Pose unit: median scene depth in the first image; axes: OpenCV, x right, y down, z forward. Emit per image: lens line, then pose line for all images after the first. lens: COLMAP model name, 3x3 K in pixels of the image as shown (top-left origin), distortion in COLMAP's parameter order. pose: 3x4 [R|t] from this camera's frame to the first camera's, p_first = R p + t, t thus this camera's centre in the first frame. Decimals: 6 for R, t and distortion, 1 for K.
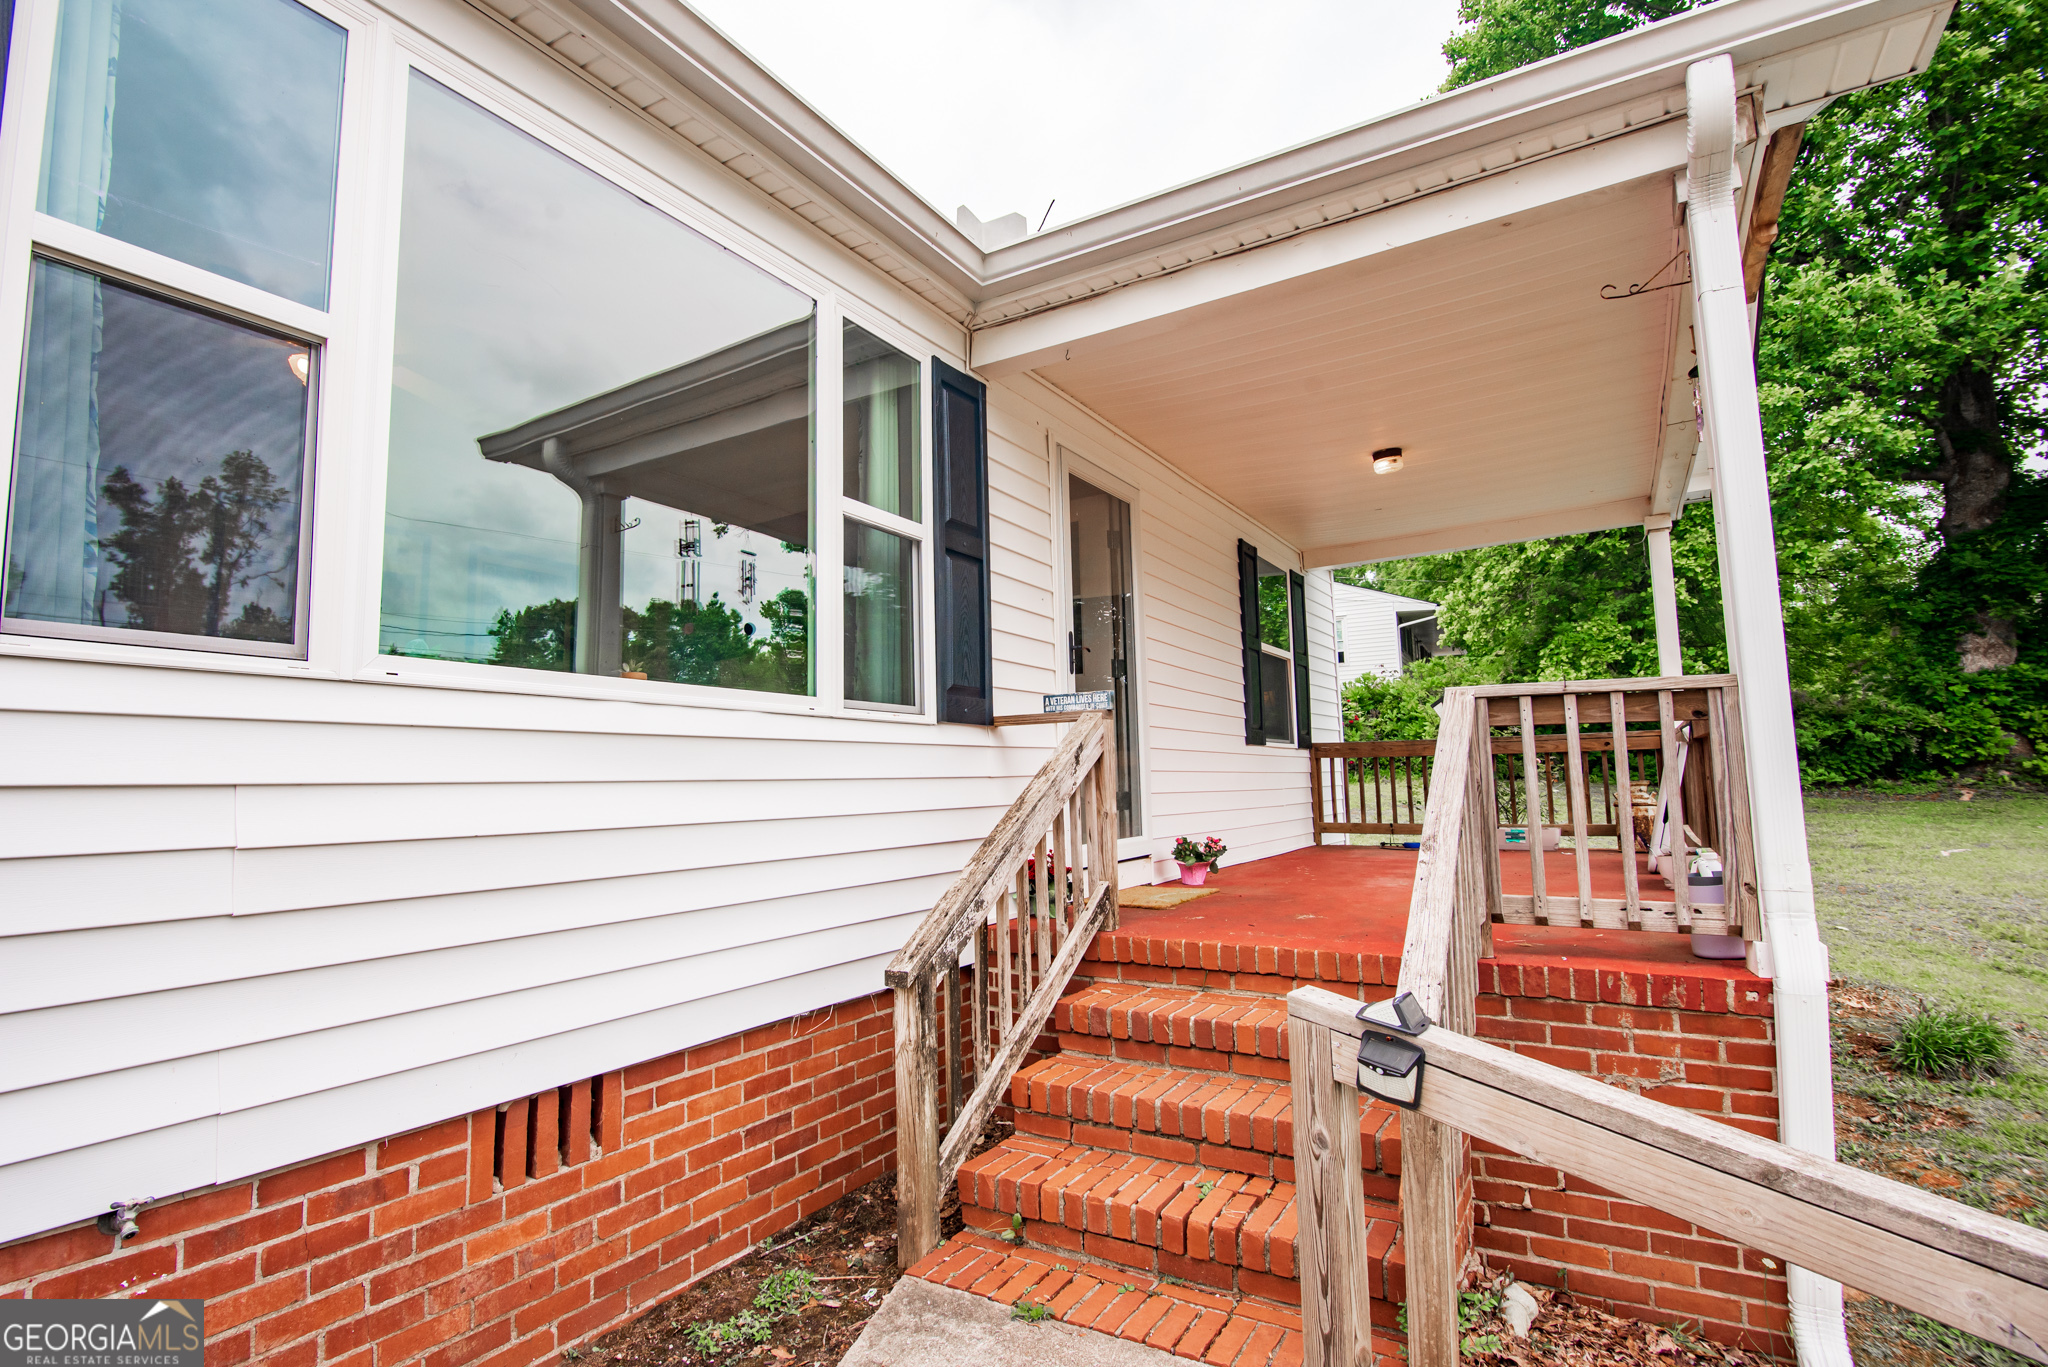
lens RADIAL K [[996.3, 0, 1024.0], [0, 996.3, 683.5], [0, 0, 1]] dist [-0.012552, 0.001359]
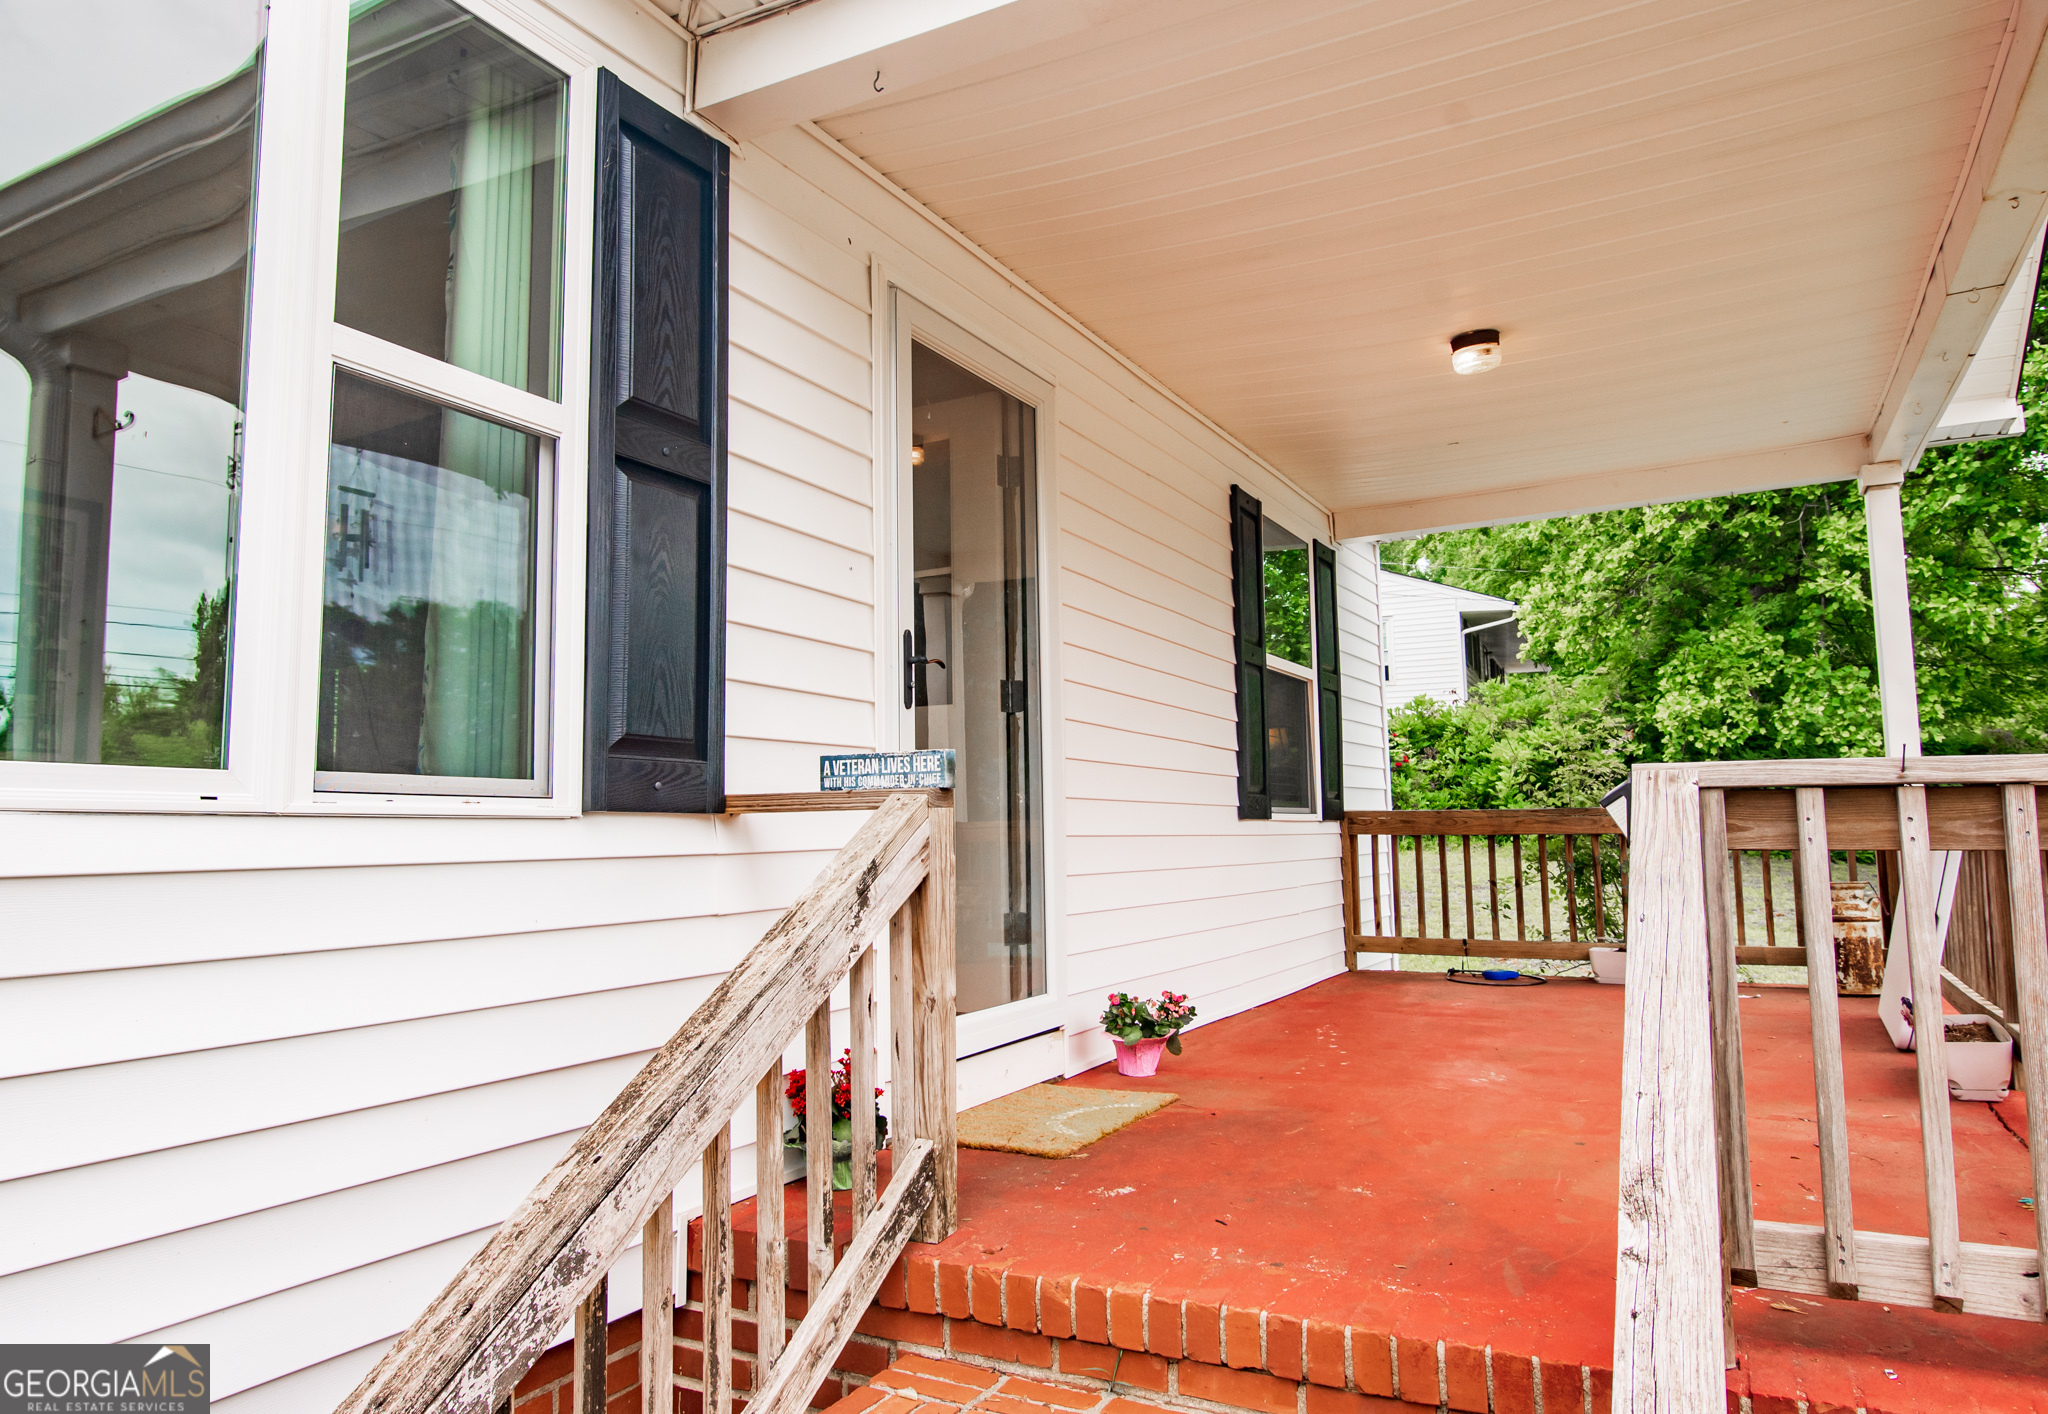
lens RADIAL K [[1341.2, 0, 1055.5], [0, 1341.2, 701.2], [0, 0, 1]] dist [-0.018739, -0.001909]
pose [[0.997538, 0.012348, 0.069034, 0.066732], [-0.012339, 0.999924, -0.000566, -0.012152], [-0.069036, -0.000287, 0.997614, 0.233691]]
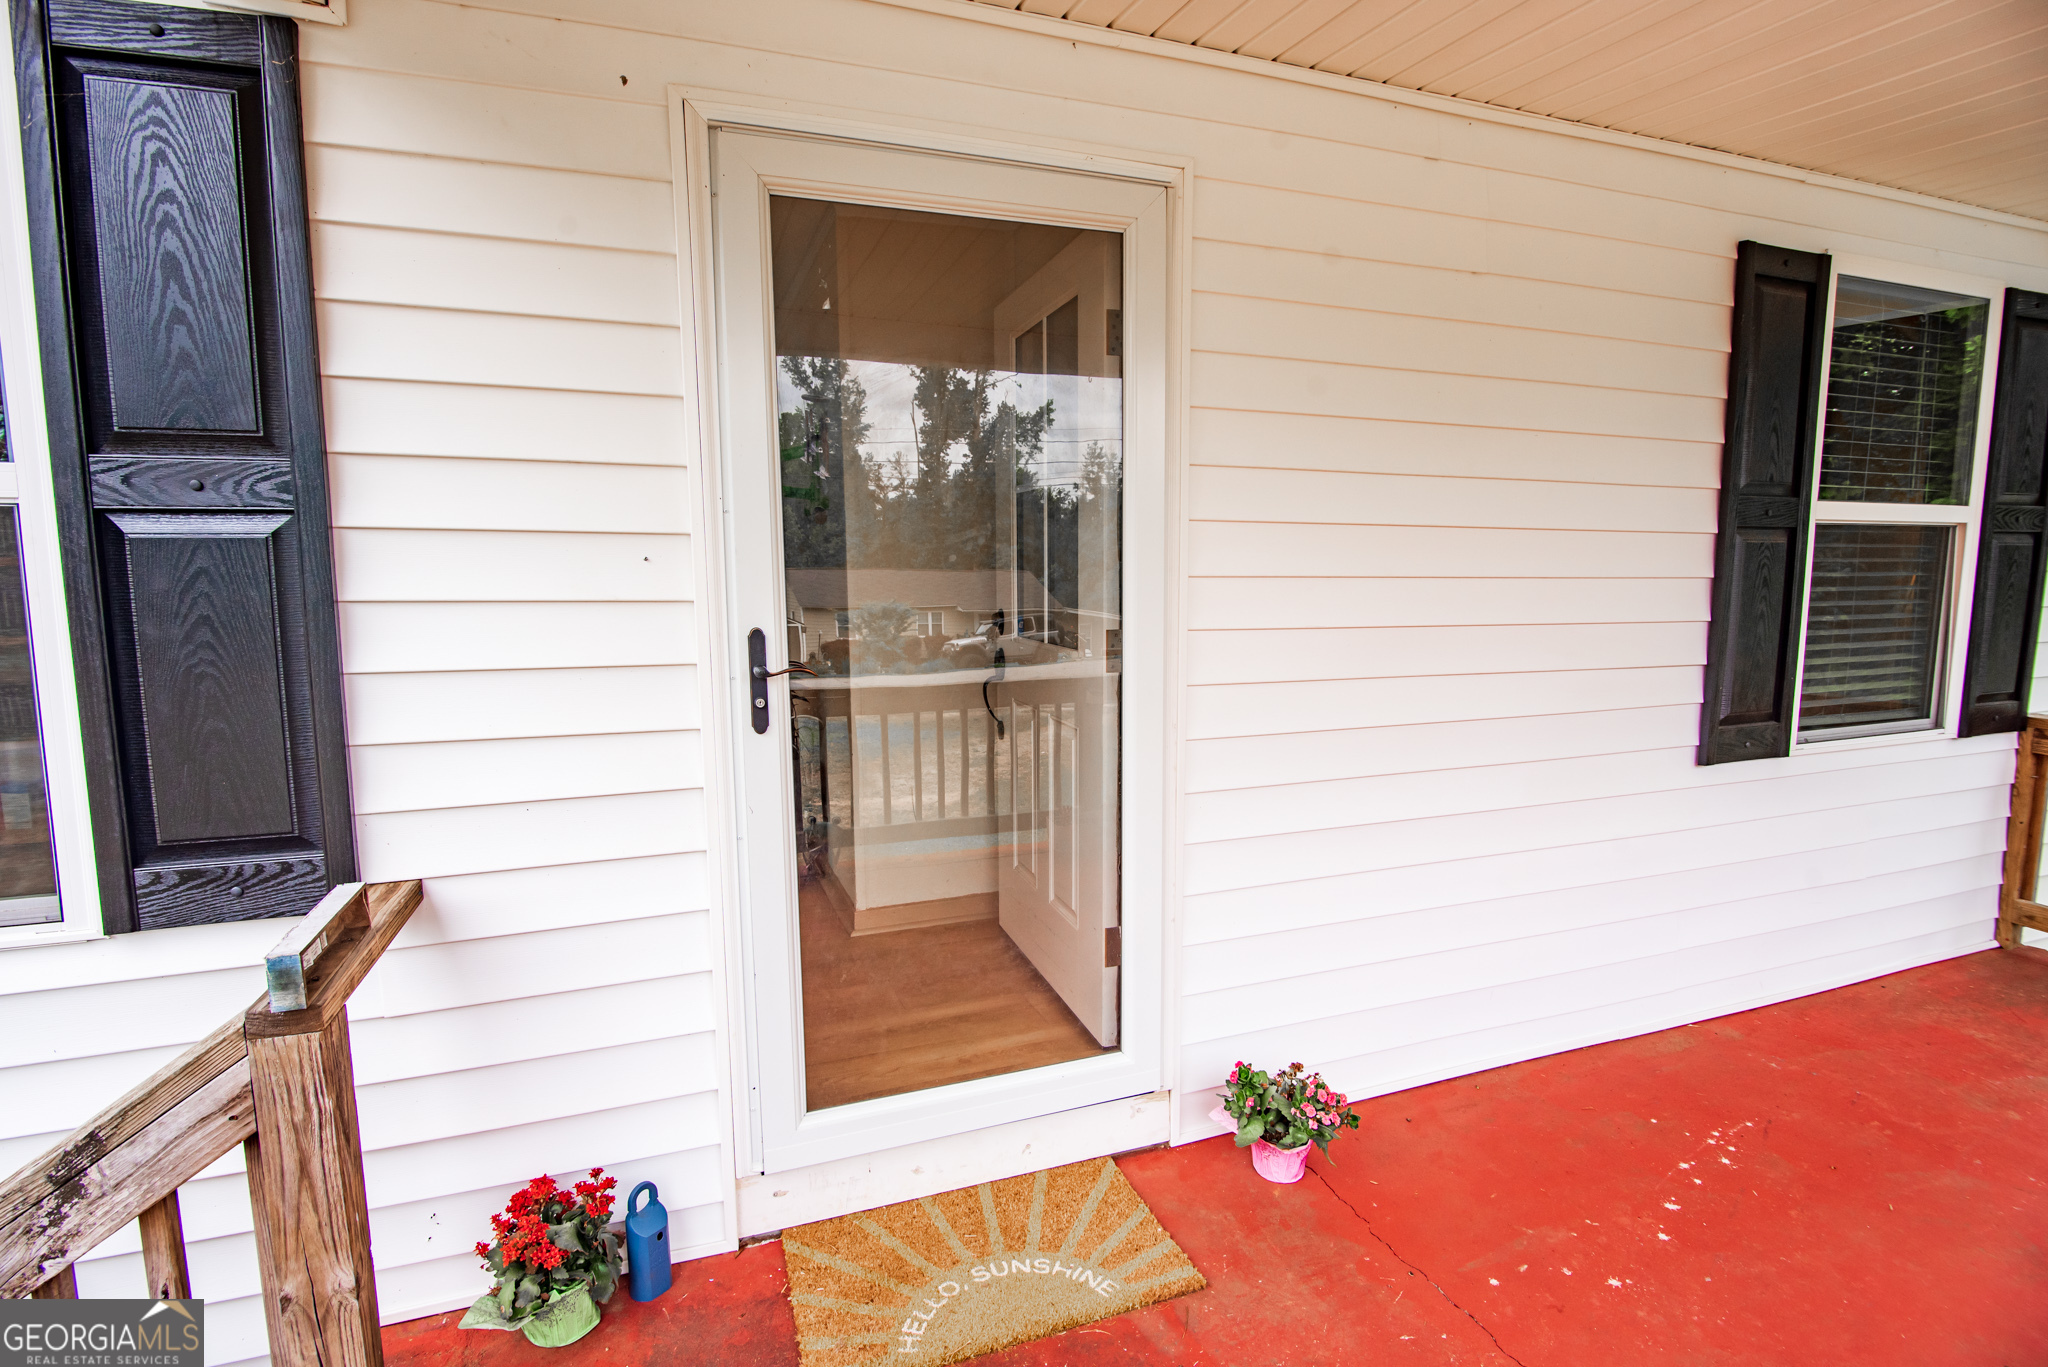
lens RADIAL K [[996.3, 0, 1024.0], [0, 996.3, 683.5], [0, 0, 1]] dist [-0.012552, 0.001359]
pose [[0.780907, 0.098135, -0.616890, 0.326632], [0.046754, 0.975629, 0.214387, -0.095266], [0.622895, -0.196259, 0.757288, 0.655001]]
